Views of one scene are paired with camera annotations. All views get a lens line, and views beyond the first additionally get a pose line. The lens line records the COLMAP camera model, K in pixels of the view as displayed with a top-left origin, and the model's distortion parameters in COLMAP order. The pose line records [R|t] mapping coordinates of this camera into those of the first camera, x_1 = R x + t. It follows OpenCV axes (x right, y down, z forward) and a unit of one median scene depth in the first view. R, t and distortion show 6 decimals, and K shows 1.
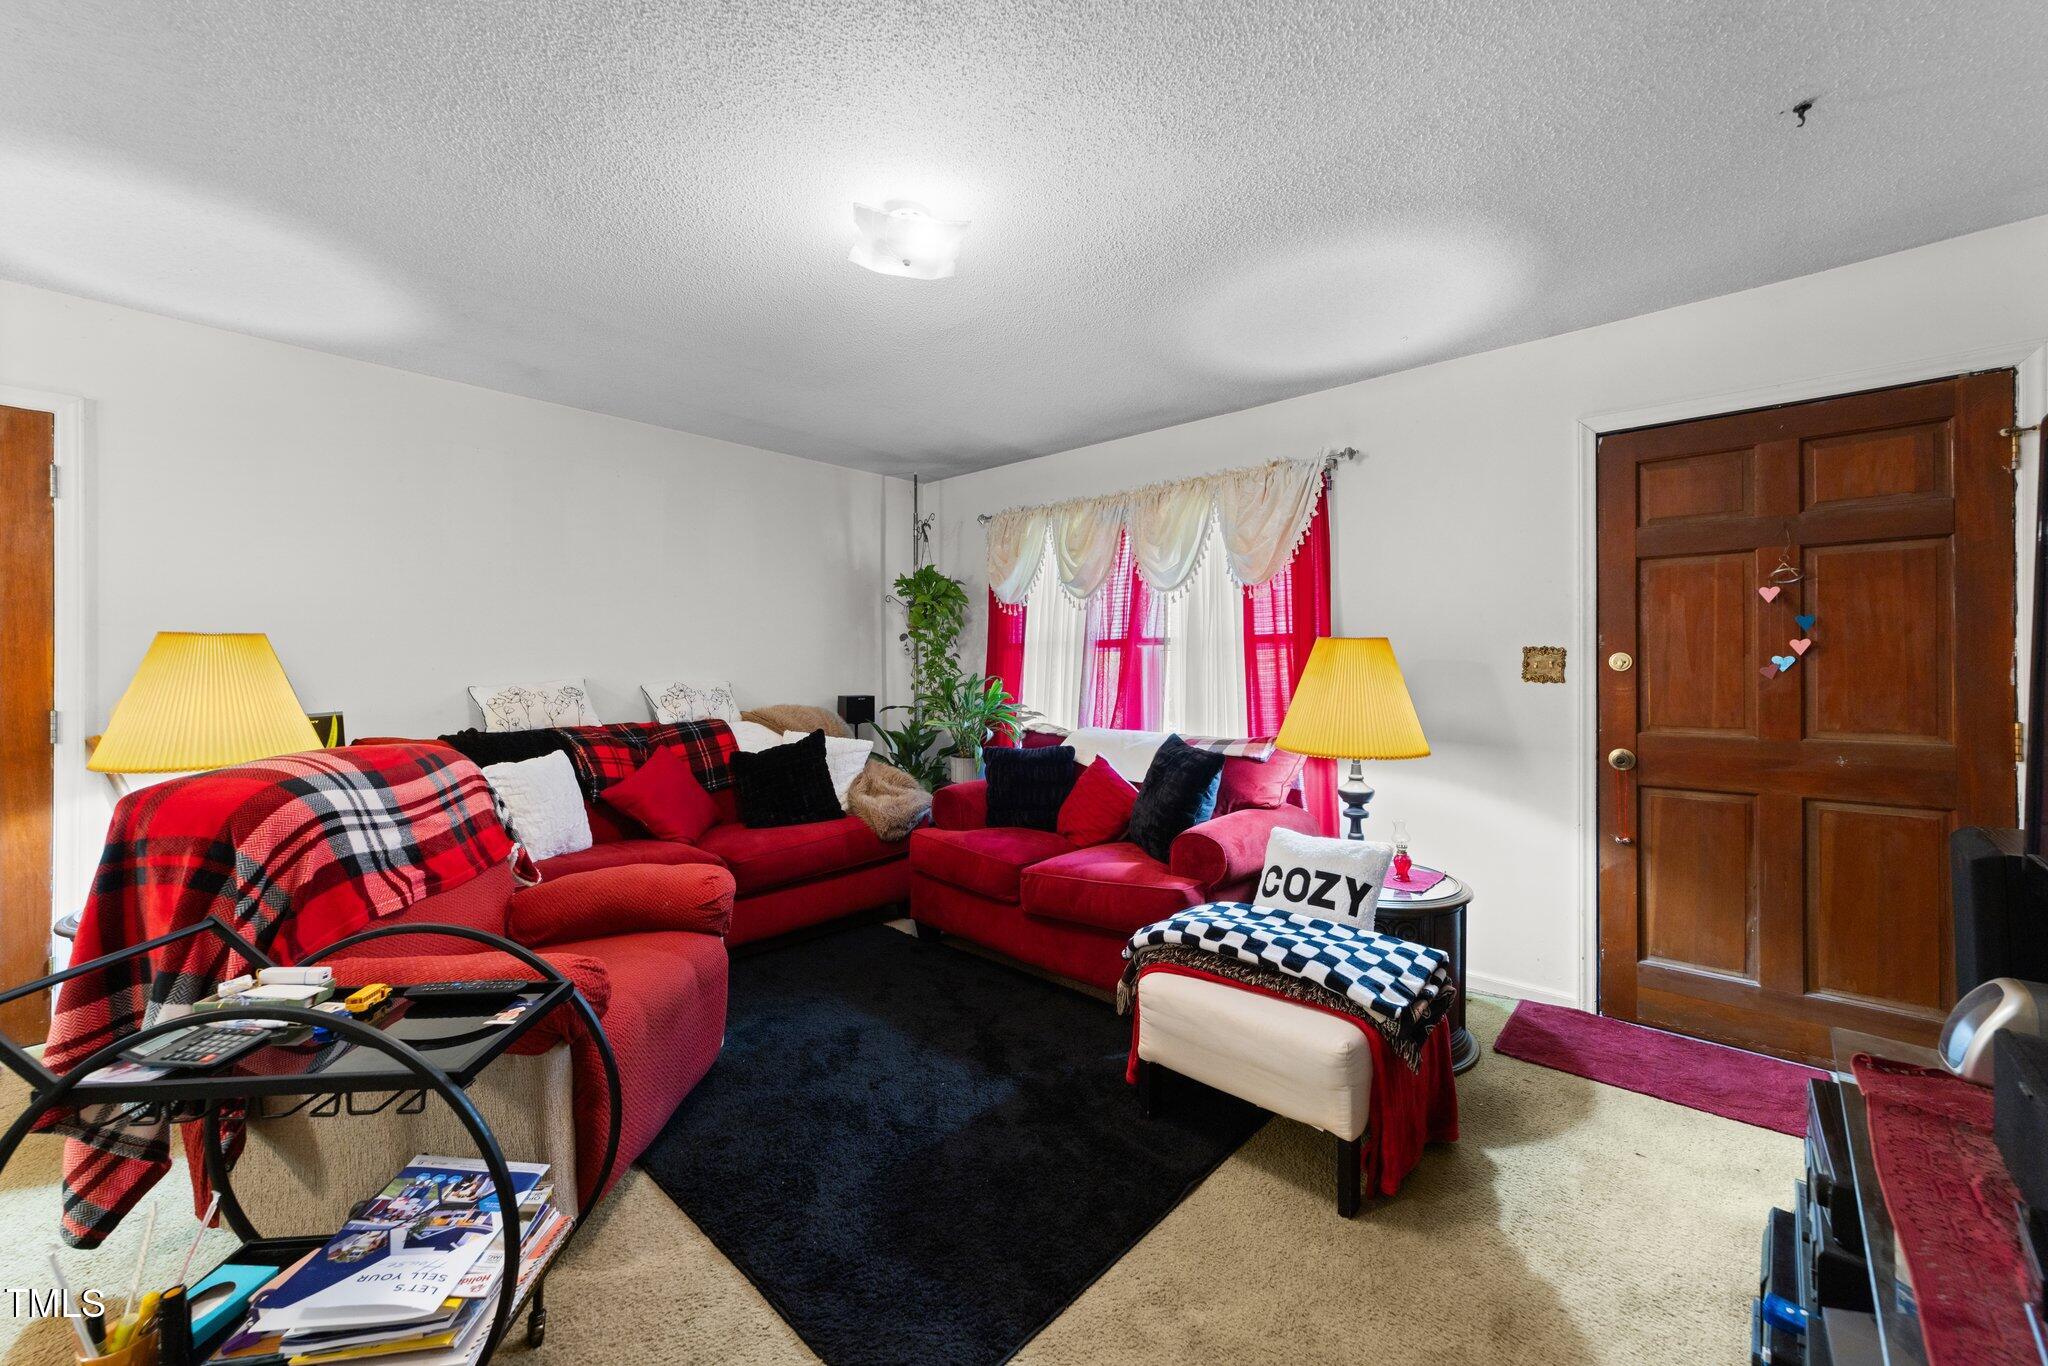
lens RADIAL K [[786.7, 0, 1014.9], [0, 786.7, 681.0], [0, 0, 1]] dist [-0.001738, -0.000102]
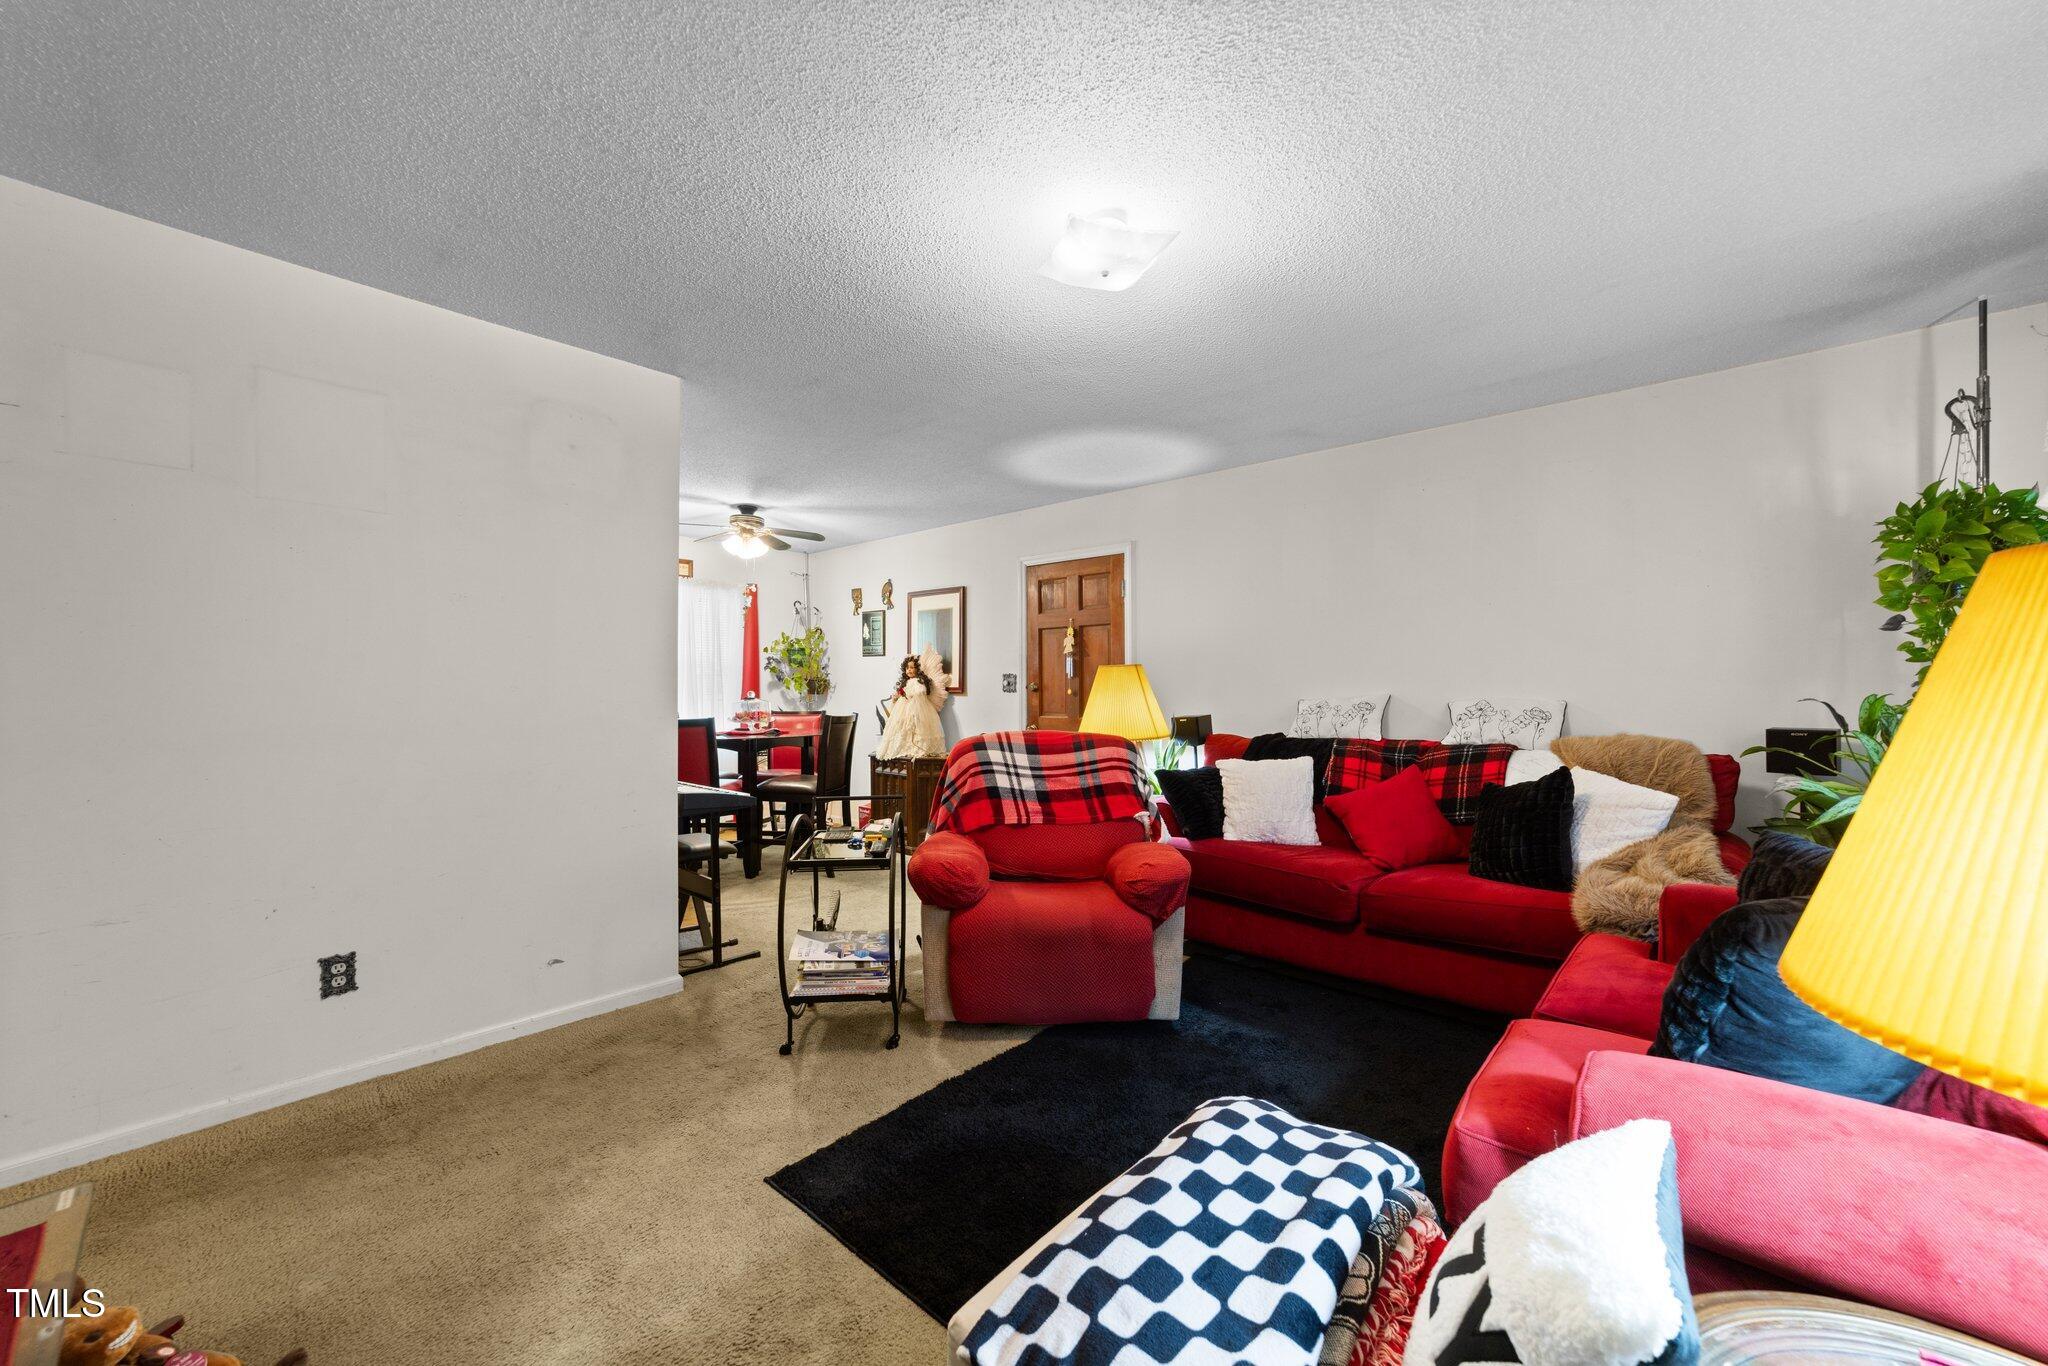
lens RADIAL K [[786.7, 0, 1014.9], [0, 786.7, 681.0], [0, 0, 1]] dist [-0.001738, -0.000102]
pose [[0.015106, -0.008257, -0.999852, 0.941746], [-0.011315, 0.999900, -0.008428, -0.011651], [0.999822, 0.011440, 0.015011, 0.941881]]
